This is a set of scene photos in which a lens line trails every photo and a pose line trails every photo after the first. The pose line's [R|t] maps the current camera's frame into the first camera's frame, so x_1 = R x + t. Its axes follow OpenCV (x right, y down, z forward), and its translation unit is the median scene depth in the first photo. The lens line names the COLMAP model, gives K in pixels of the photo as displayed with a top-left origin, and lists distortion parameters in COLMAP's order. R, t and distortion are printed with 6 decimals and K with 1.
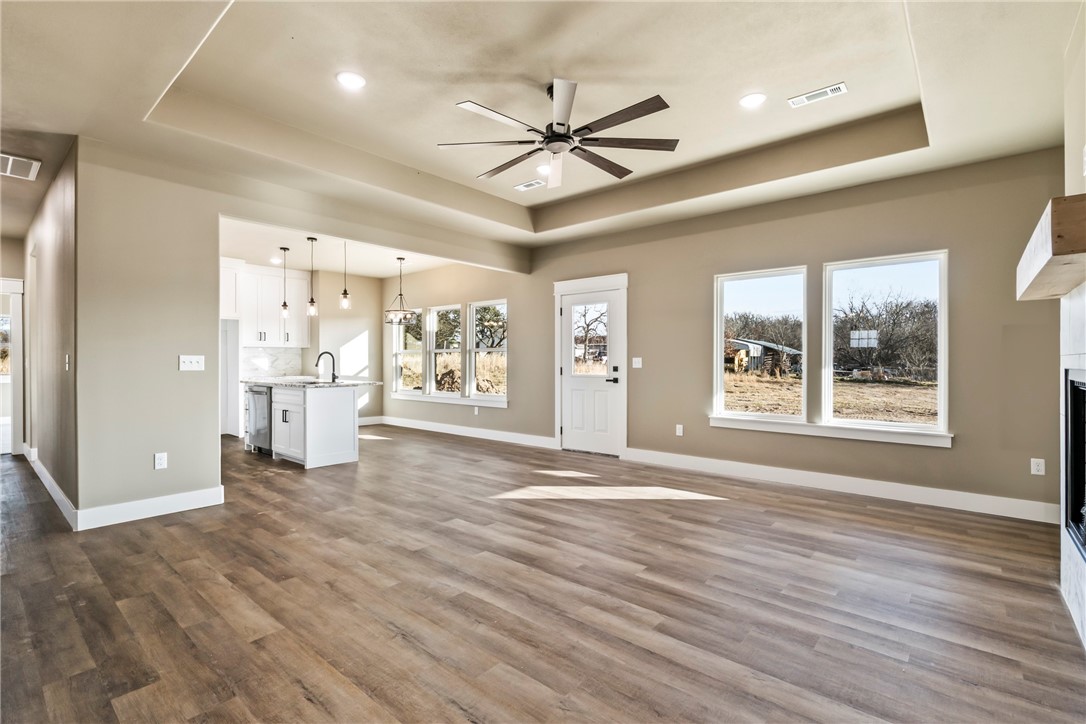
lens RADIAL K [[495.9, 0, 545.3], [0, 495.9, 362.4], [0, 0, 1]] dist [-0.004602, 0.002086]
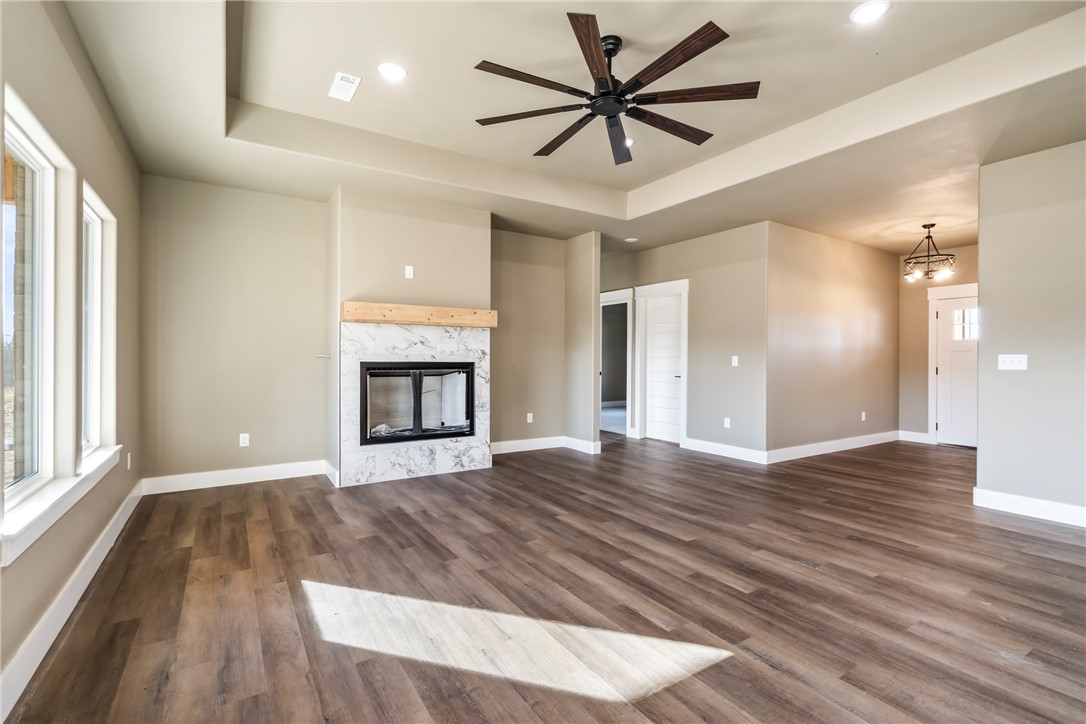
lens RADIAL K [[495.9, 0, 541.1], [0, 495.9, 358.6], [0, 0, 1]] dist [-0.004602, 0.002086]
pose [[-0.956449, -0.003781, 0.291875, -0.115523], [-0.002920, 0.999990, 0.003388, -0.005917], [-0.291885, 0.002389, -0.956450, 1.867410]]
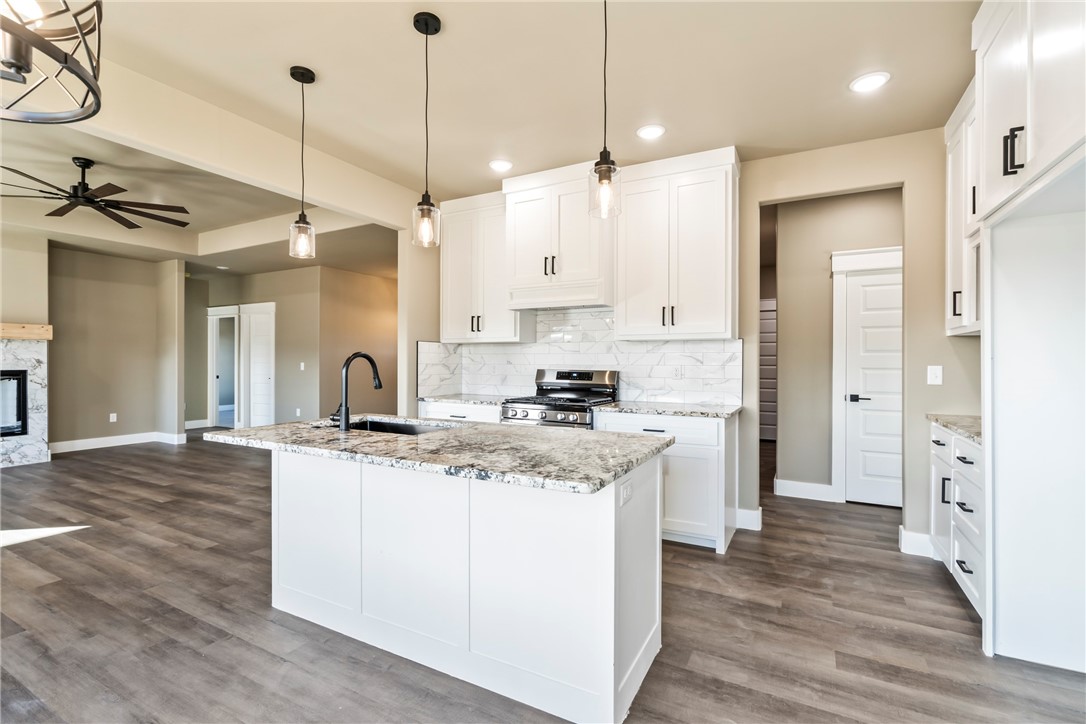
lens RADIAL K [[495.9, 0, 540.8], [0, 495.9, 360.5], [0, 0, 1]] dist [-0.004602, 0.002086]
pose [[-0.979905, 0.000544, -0.199462, -0.895767], [-0.000250, 0.999992, 0.003956, -0.029986], [0.199462, 0.003926, -0.979898, 2.525332]]
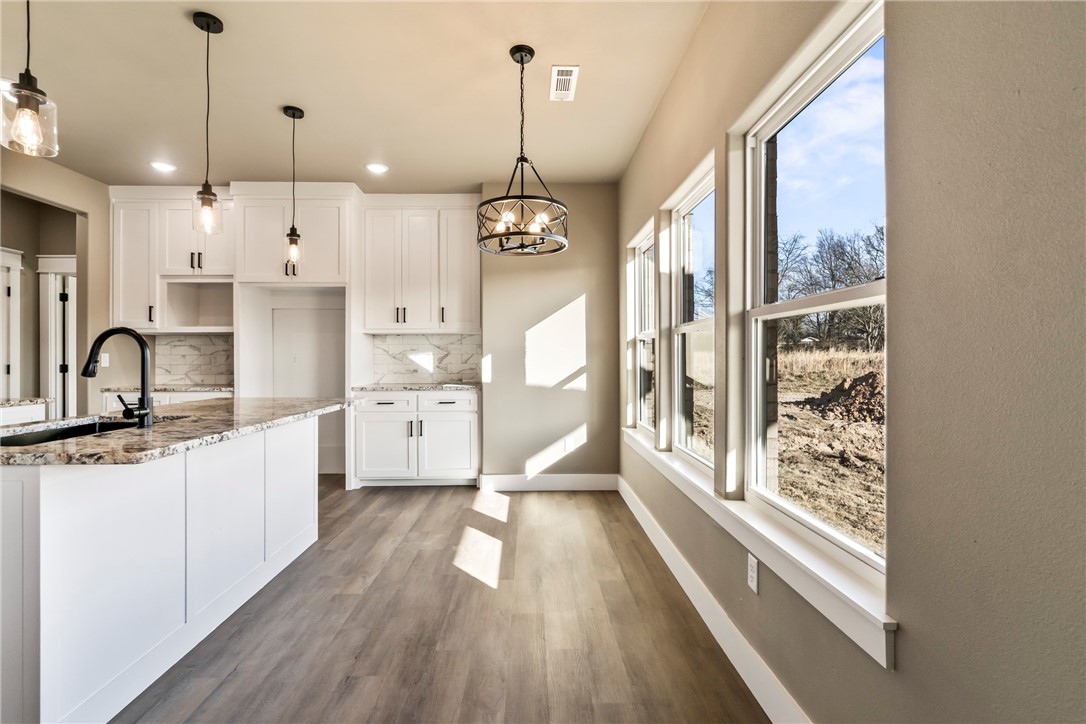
lens RADIAL K [[495.9, 0, 538.1], [0, 495.9, 359.7], [0, 0, 1]] dist [-0.004602, 0.002086]
pose [[0.661707, 0.002707, -0.749758, -0.075979], [-0.000650, 0.999995, 0.003037, -0.005647], [0.749762, -0.001522, 0.661705, 1.759208]]
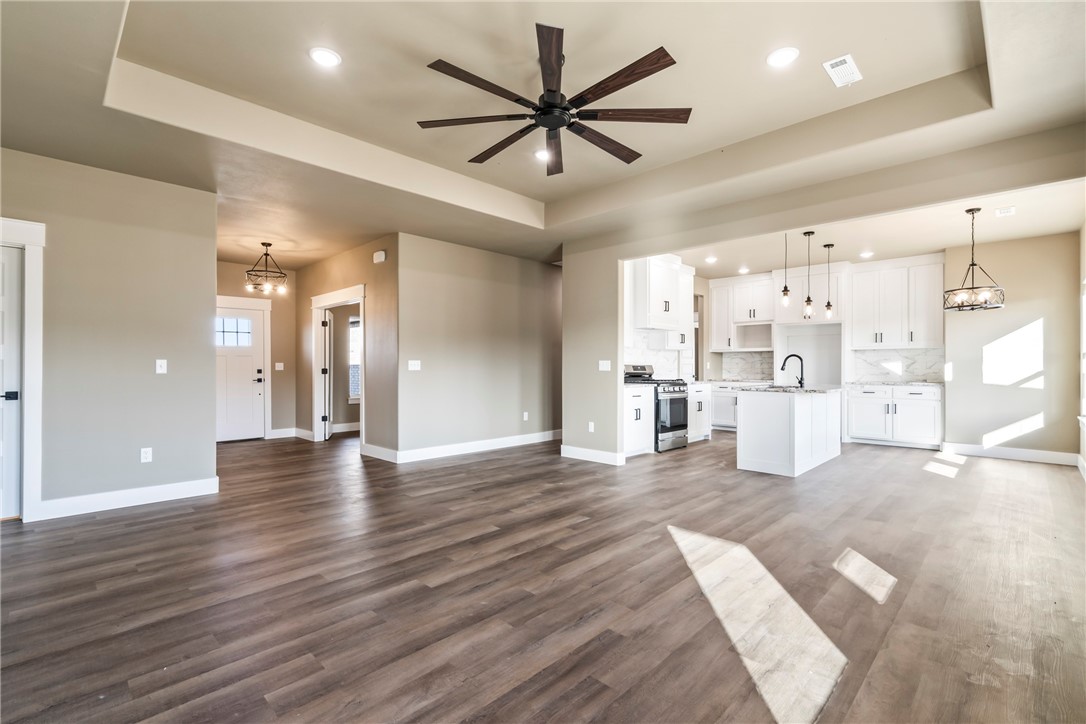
lens RADIAL K [[495.9, 0, 538.7], [0, 495.9, 365.7], [0, 0, 1]] dist [-0.004602, 0.002086]
pose [[-0.069885, 0.001249, -0.997554, 0.915417], [-0.003369, 0.999993, 0.001488, 0.000041], [0.997549, 0.003465, -0.069881, 1.044566]]
